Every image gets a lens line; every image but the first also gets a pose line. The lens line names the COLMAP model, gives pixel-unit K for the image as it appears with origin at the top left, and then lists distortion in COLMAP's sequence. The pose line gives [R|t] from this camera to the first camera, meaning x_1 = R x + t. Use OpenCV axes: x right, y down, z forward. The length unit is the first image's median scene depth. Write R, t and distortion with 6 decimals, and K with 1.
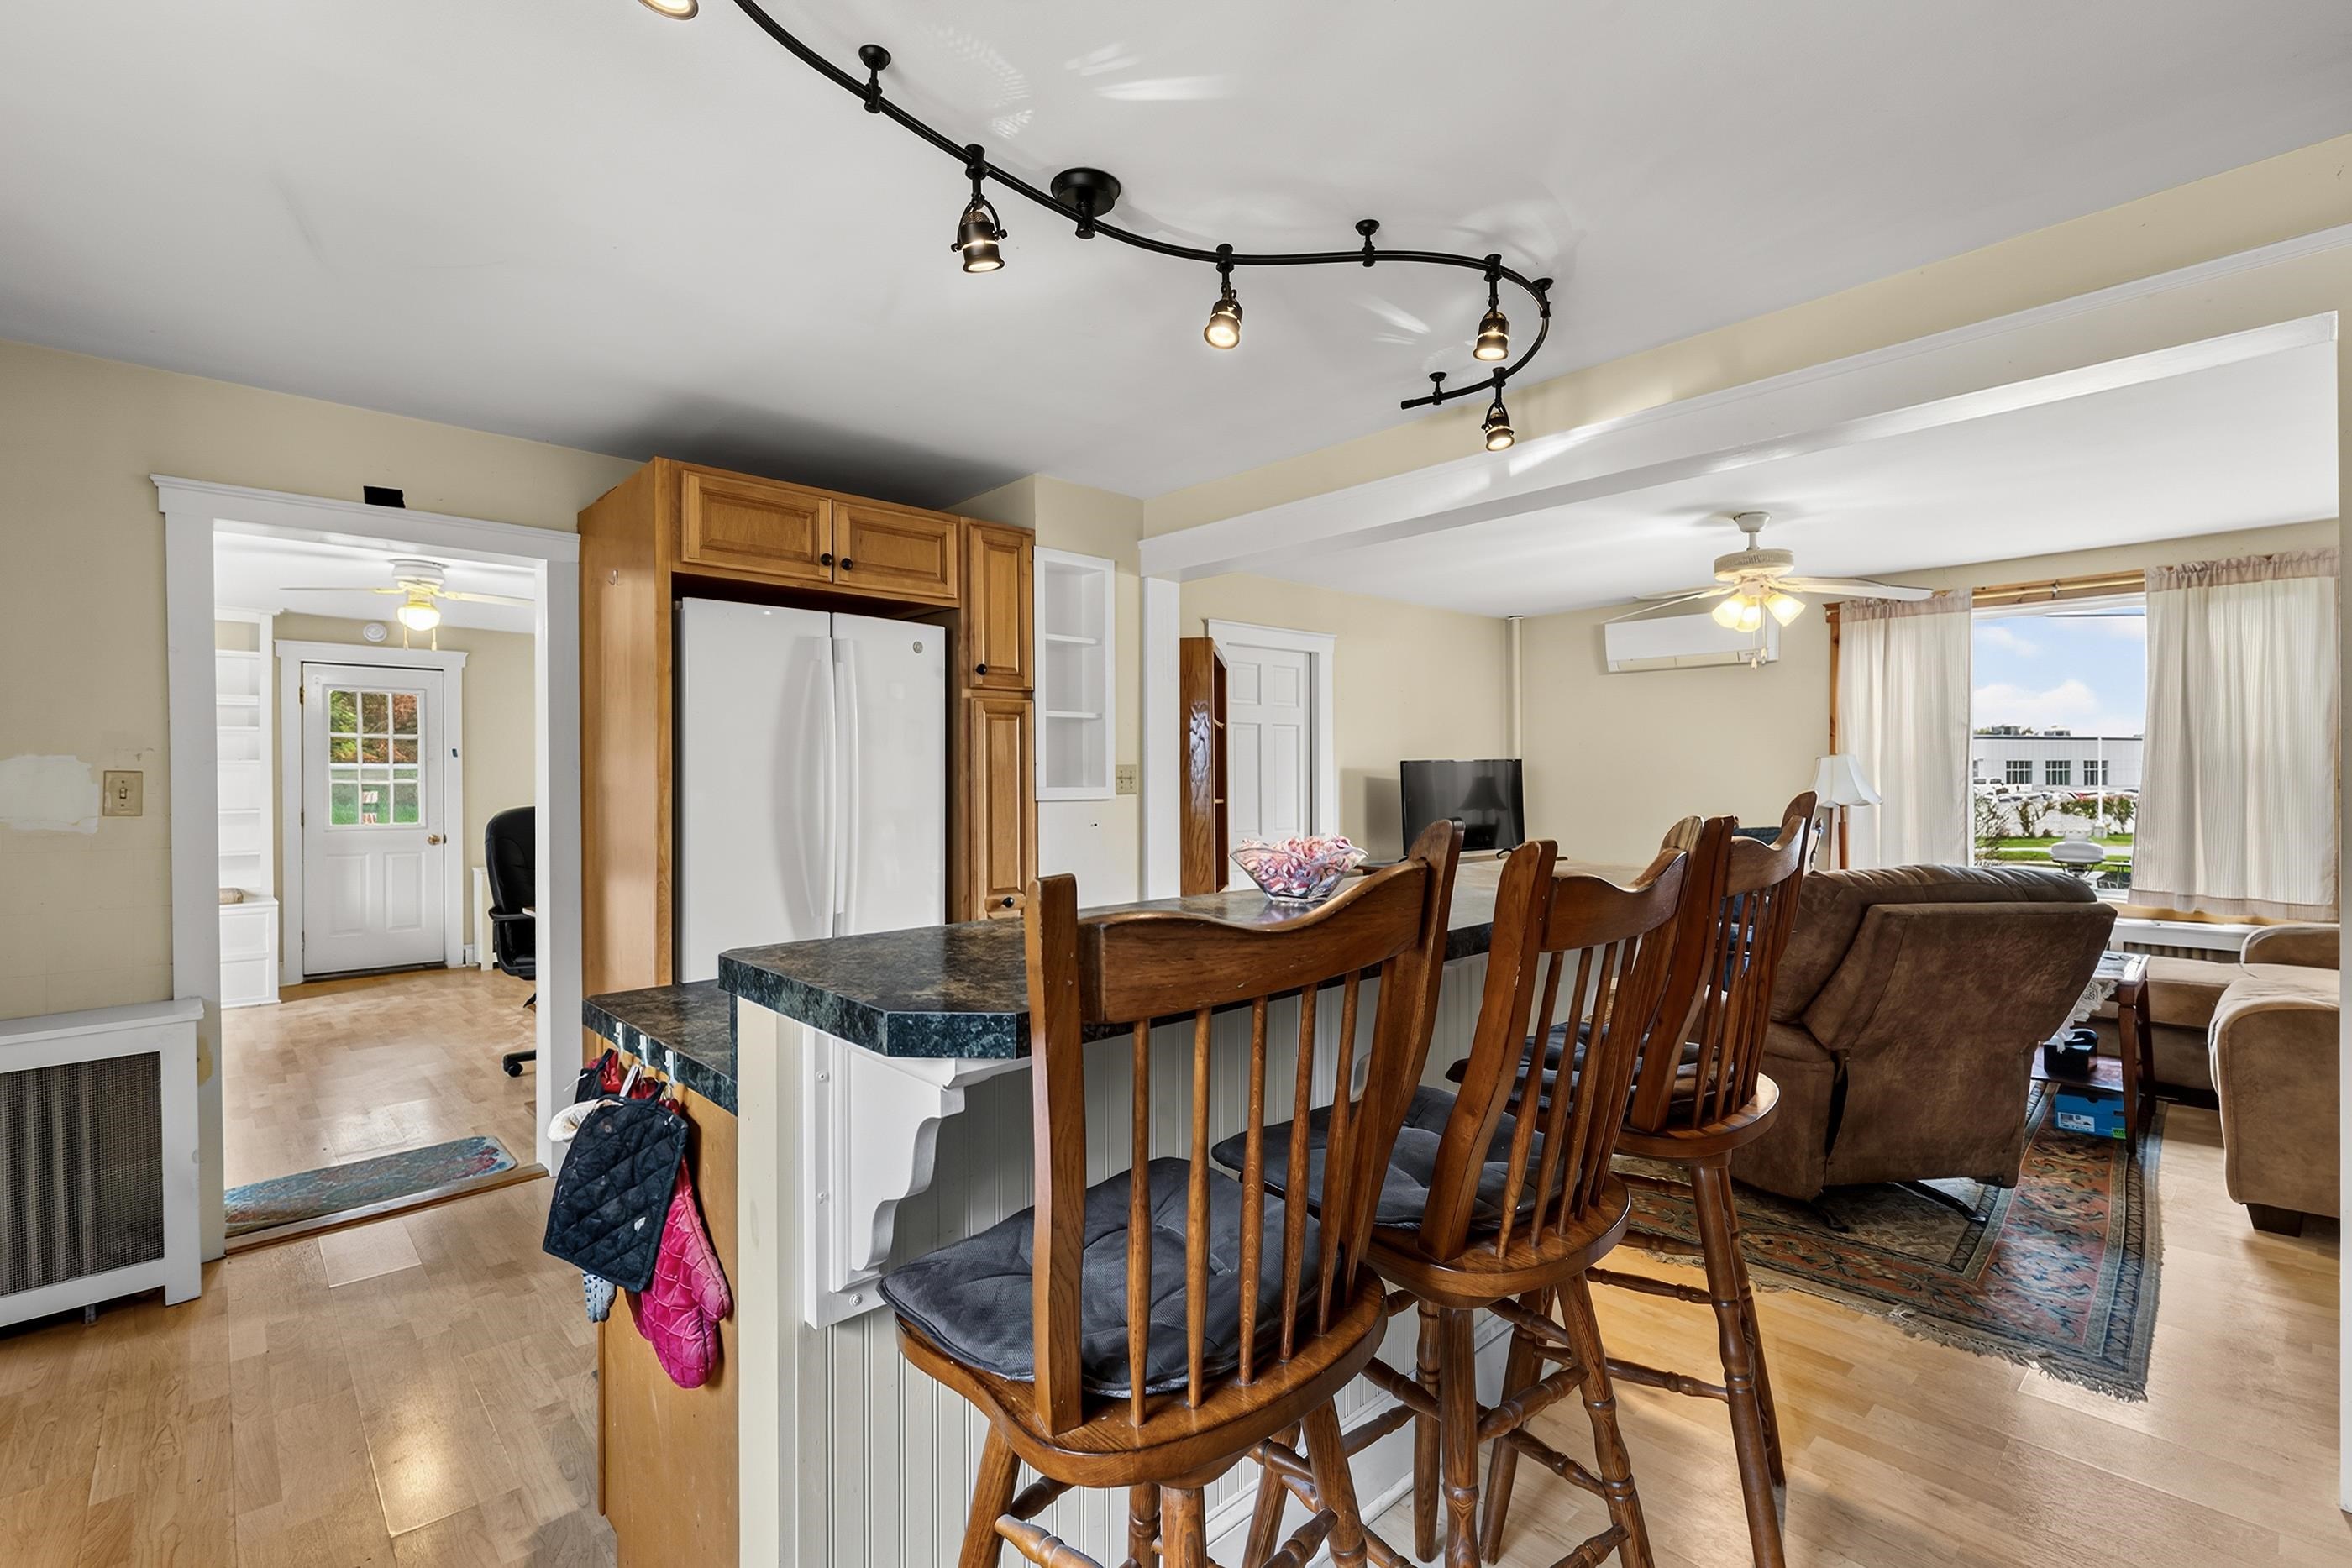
lens RADIAL K [[1072.9, 0, 1191.7], [0, 1072.9, 778.9], [0, 0, 1]] dist [0.012694, -0.003275]
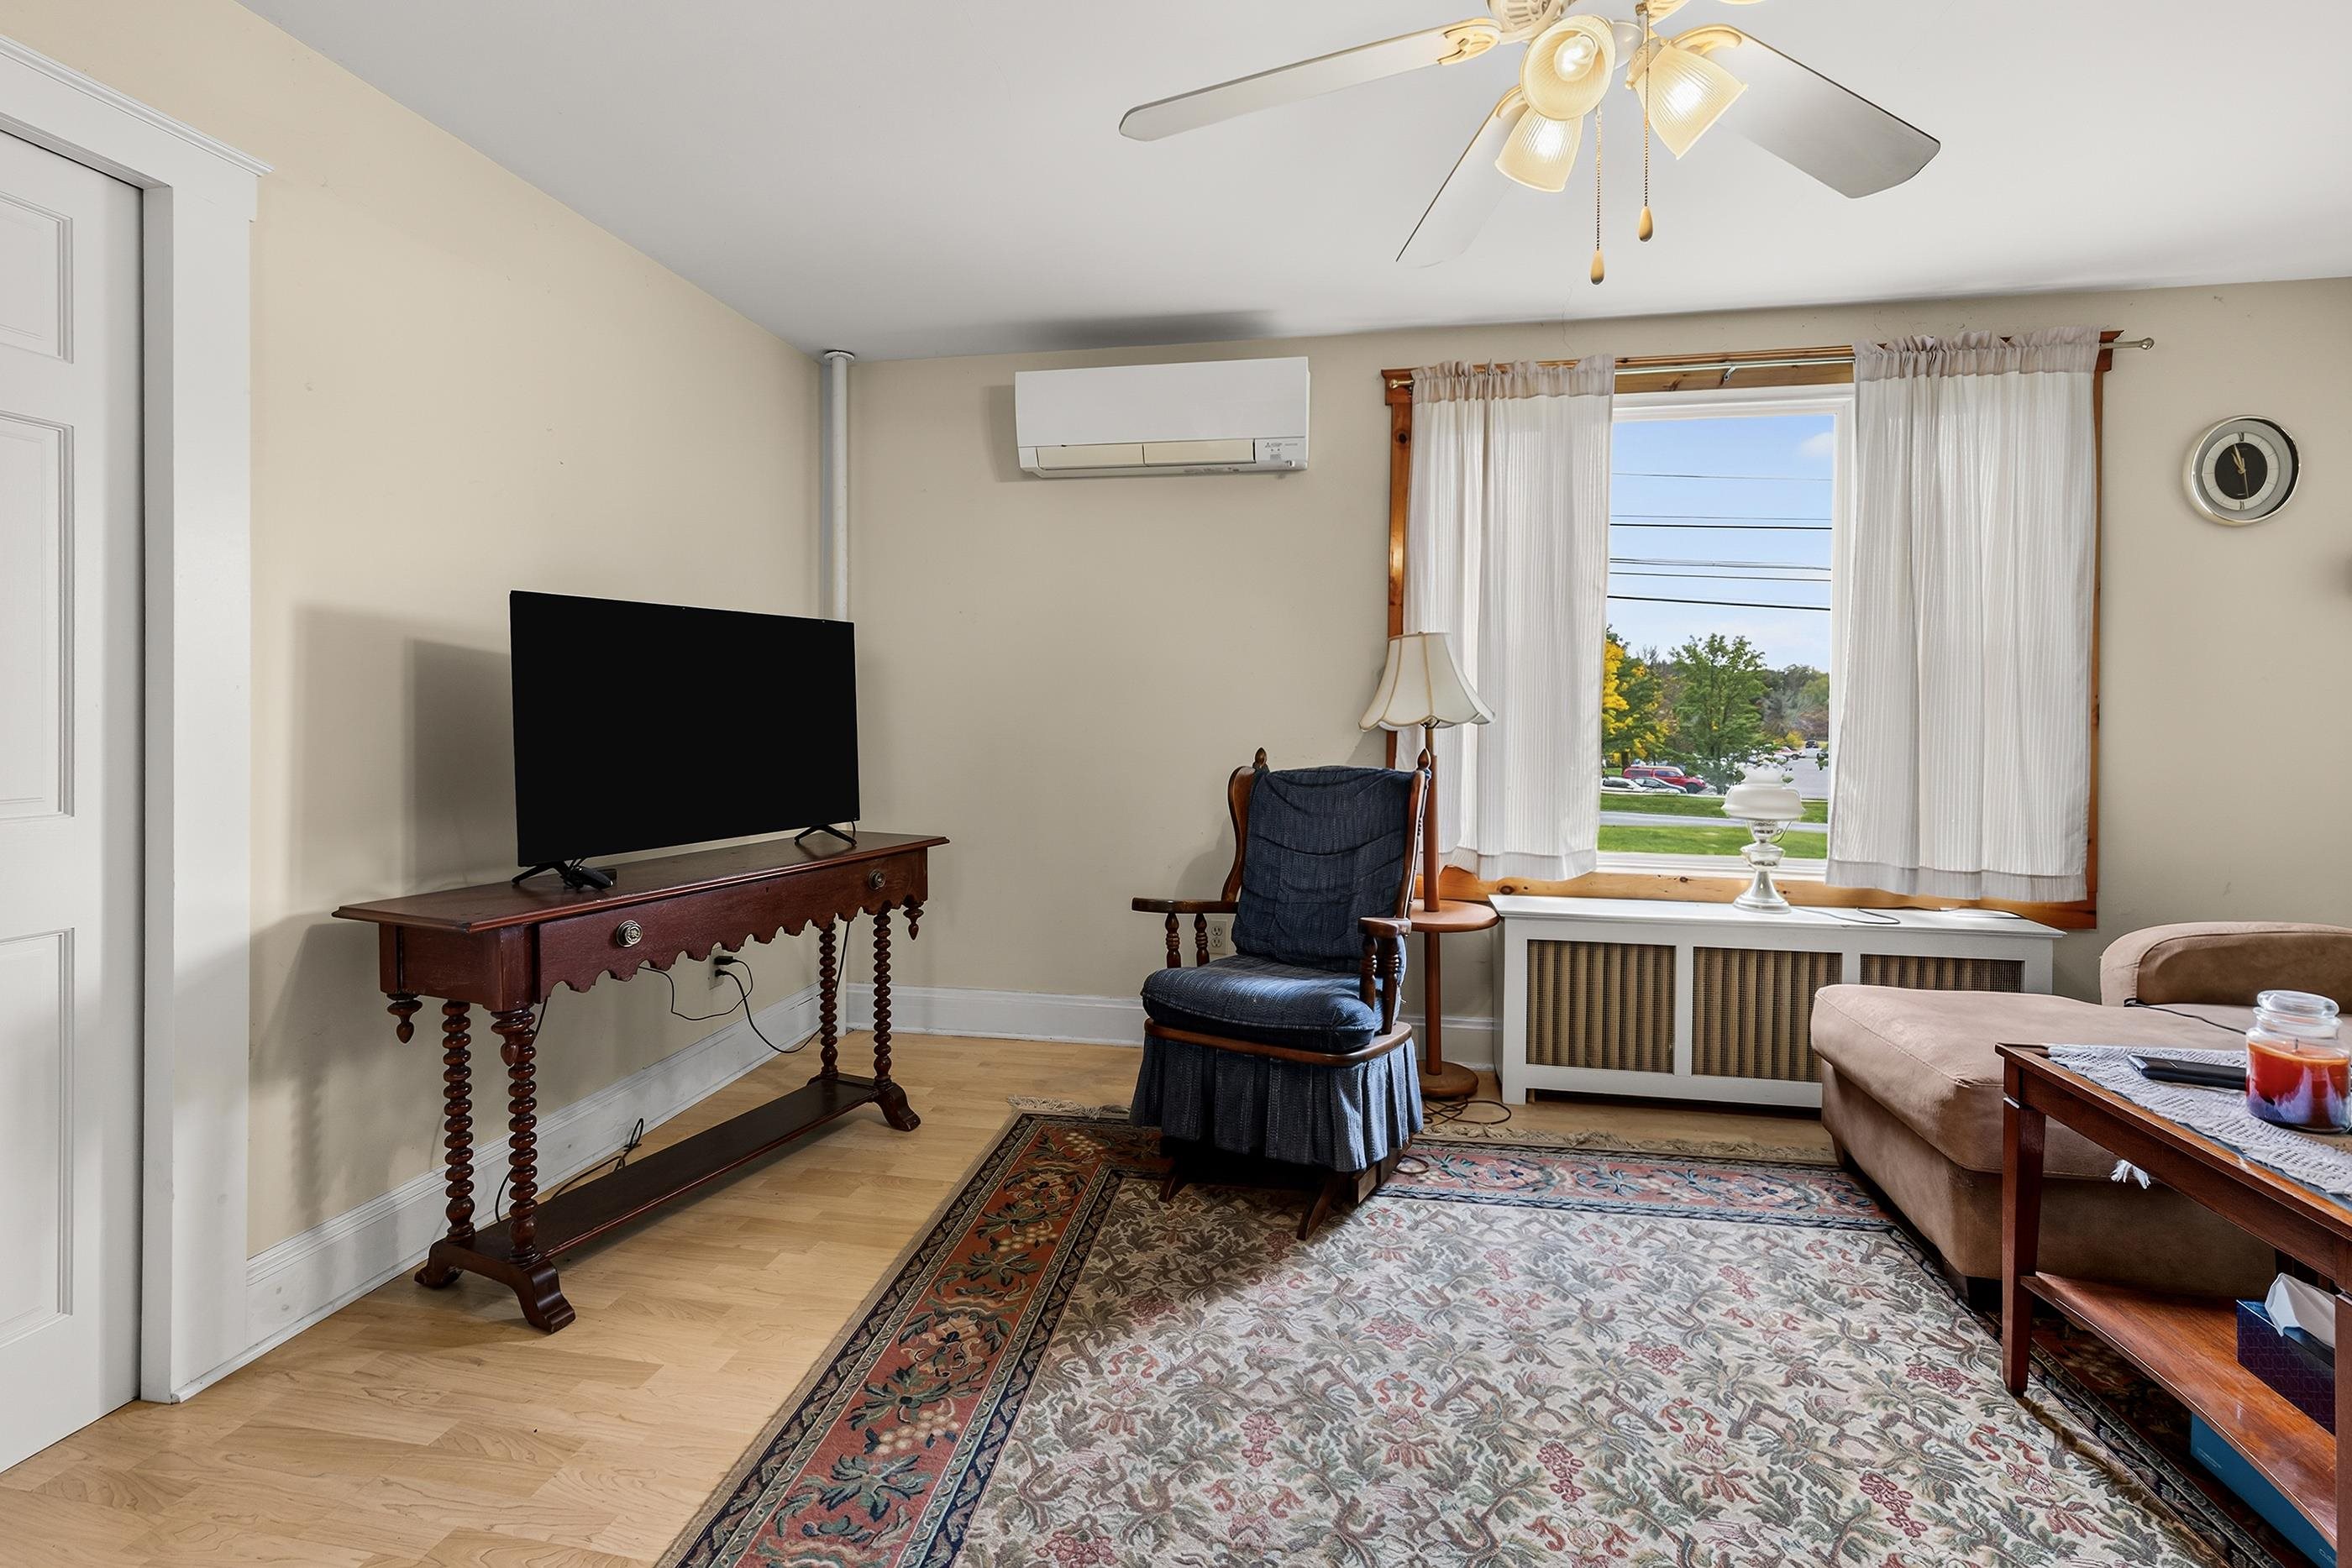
lens RADIAL K [[1072.9, 0, 1167.8], [0, 1072.9, 723.1], [0, 0, 1]] dist [0.012694, -0.003275]
pose [[0.826554, 0.007494, 0.562807, 0.177601], [-0.012578, 0.999908, 0.005158, 0.021272], [-0.562716, -0.011342, 0.826572, 0.599155]]
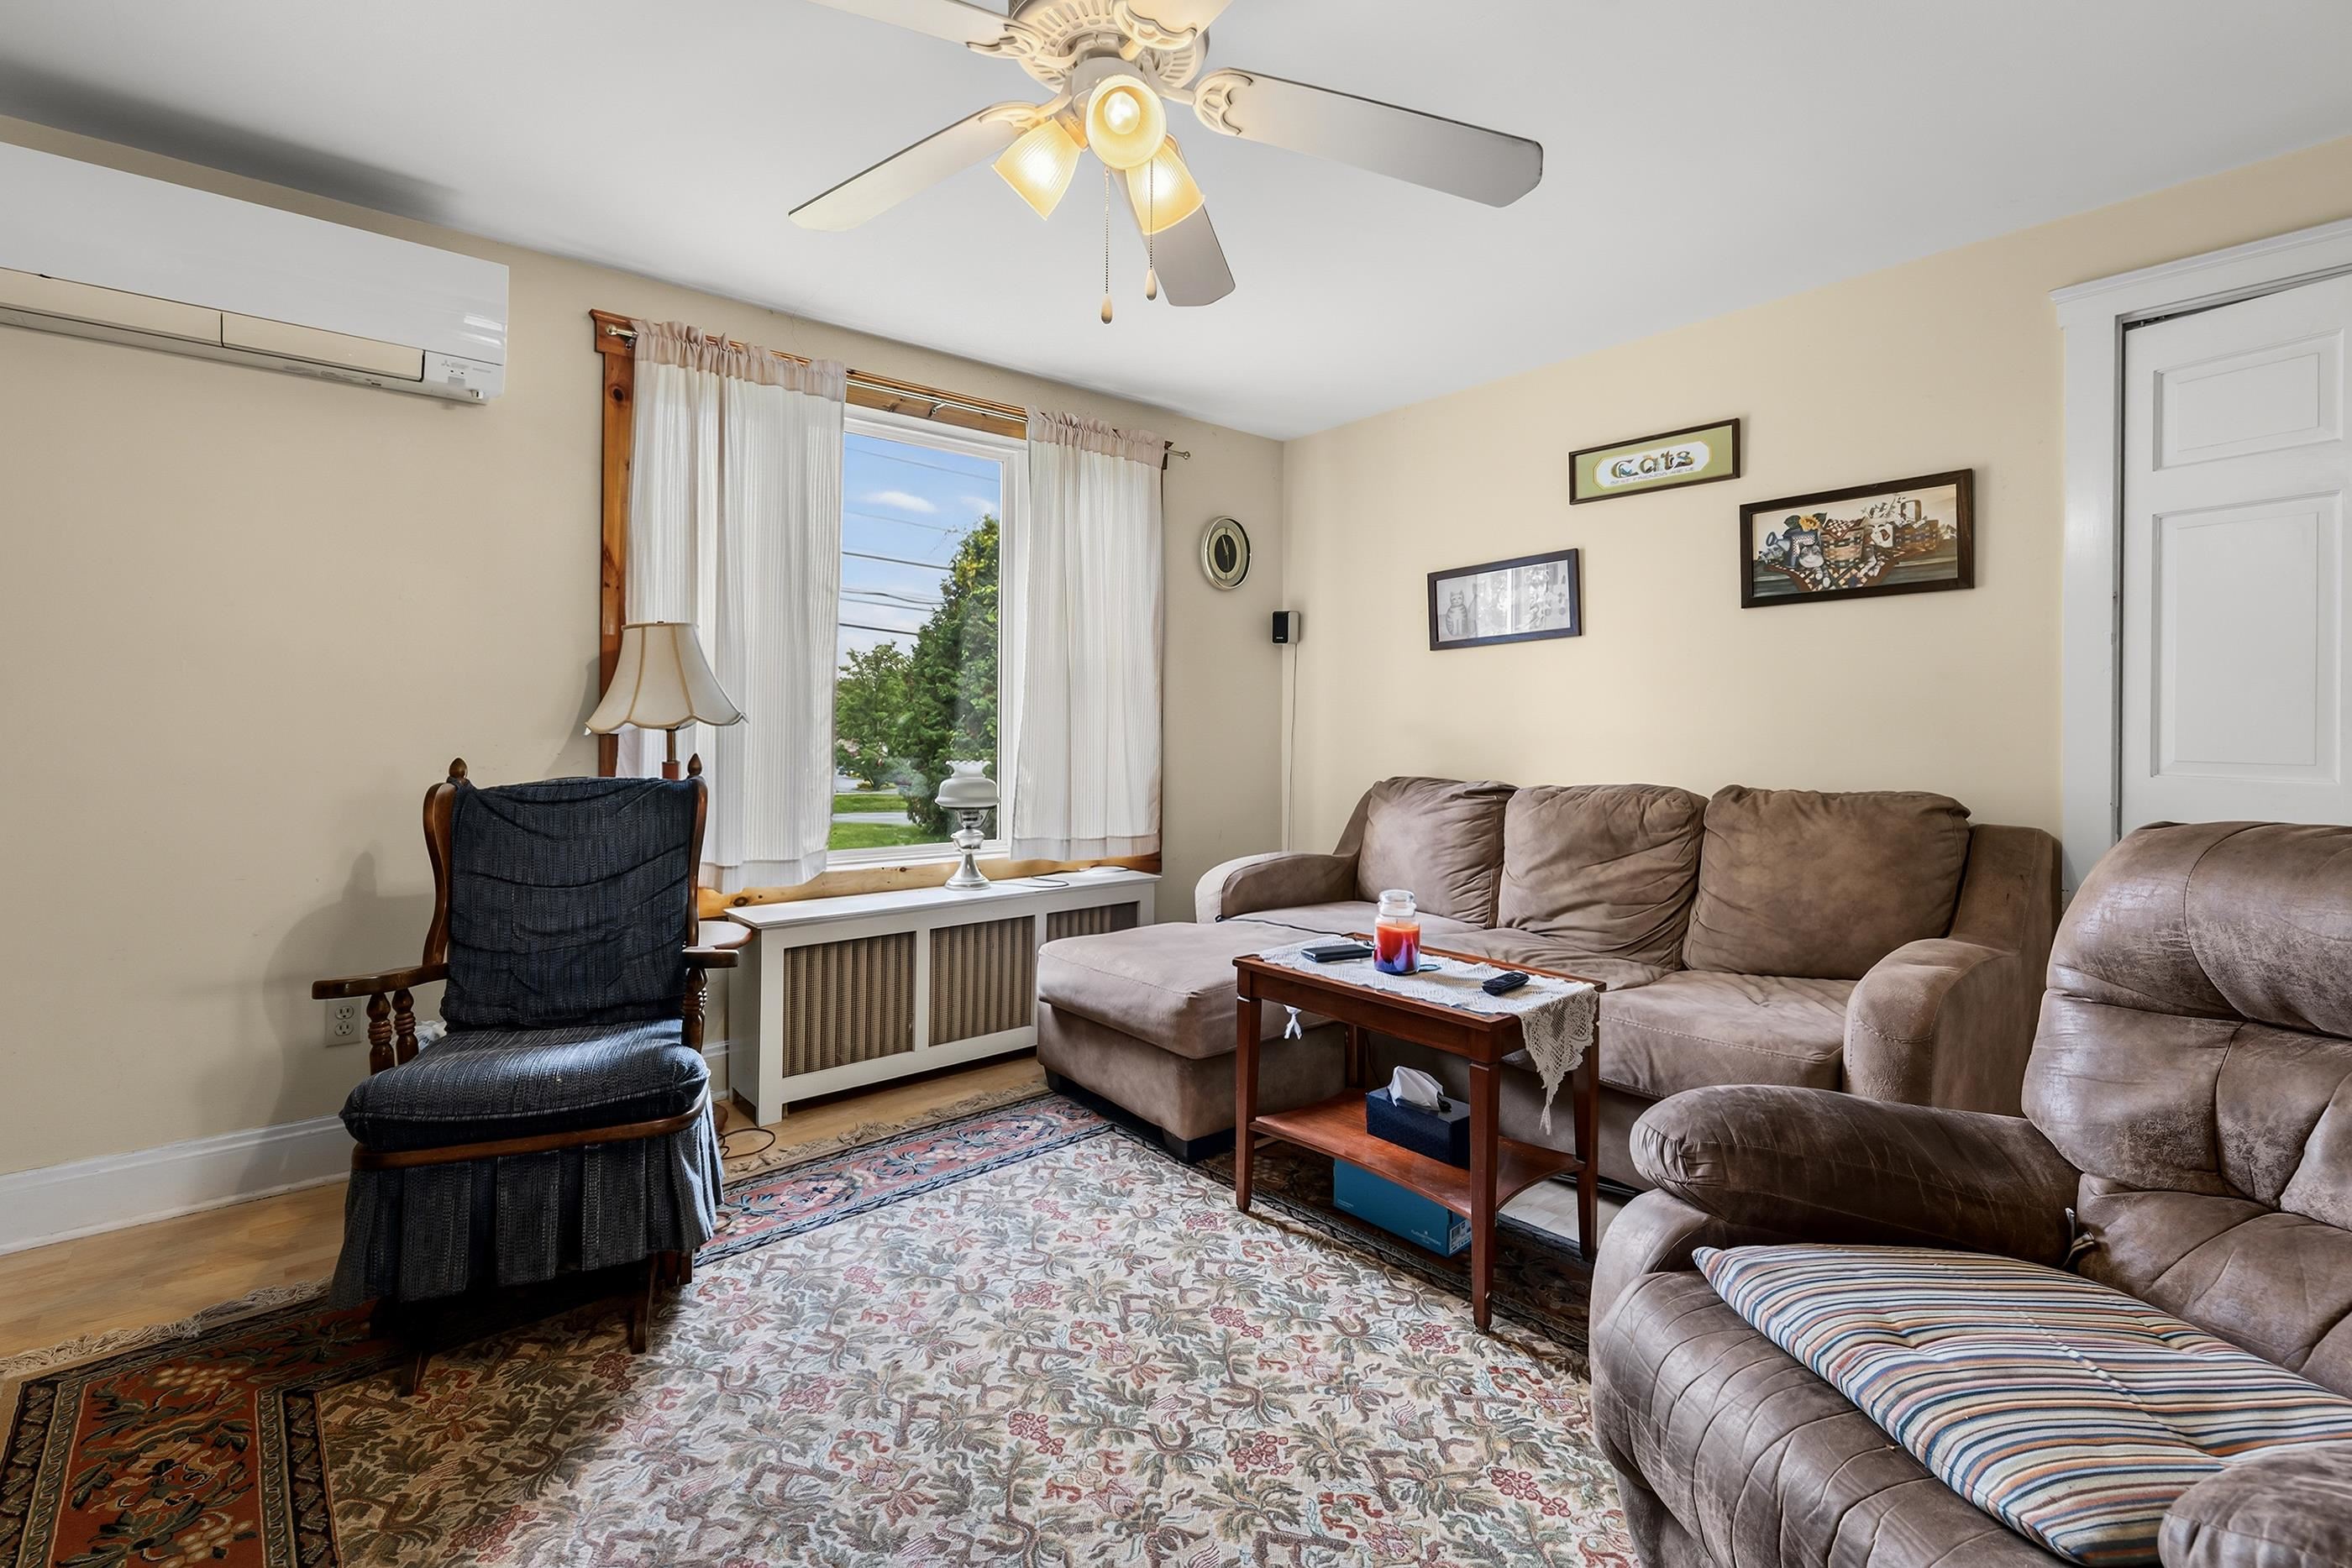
lens RADIAL K [[1072.9, 0, 1174.6], [0, 1072.9, 724.0], [0, 0, 1]] dist [0.012694, -0.003275]
pose [[0.086184, 0.005954, 0.996261, 0.131423], [-0.007810, 0.999955, -0.005300, 0.022806], [-0.996249, -0.007324, 0.086227, 0.704803]]
